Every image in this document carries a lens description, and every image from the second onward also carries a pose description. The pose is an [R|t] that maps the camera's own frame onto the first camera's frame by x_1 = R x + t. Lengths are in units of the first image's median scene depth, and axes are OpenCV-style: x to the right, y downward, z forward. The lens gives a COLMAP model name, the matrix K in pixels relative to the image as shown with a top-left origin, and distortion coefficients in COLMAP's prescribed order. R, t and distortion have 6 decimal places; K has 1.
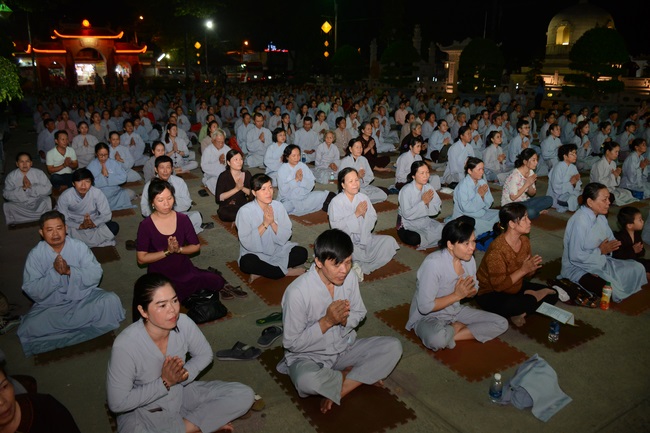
lens RADIAL K [[499.7, 0, 325.0], [0, 499.7, 216.5], [0, 0, 1]] dist [-0.159158, 0.118310]
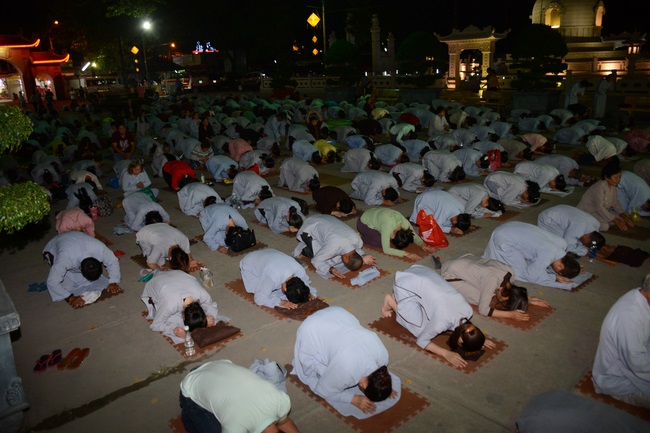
lens RADIAL K [[499.7, 0, 325.0], [0, 499.7, 216.5], [0, 0, 1]] dist [-0.159158, 0.118310]
pose [[0.984376, -0.100488, 0.144592, -0.071634], [0.099164, 0.994937, 0.016352, -0.030813], [-0.145503, -0.001758, 0.989356, 0.081914]]
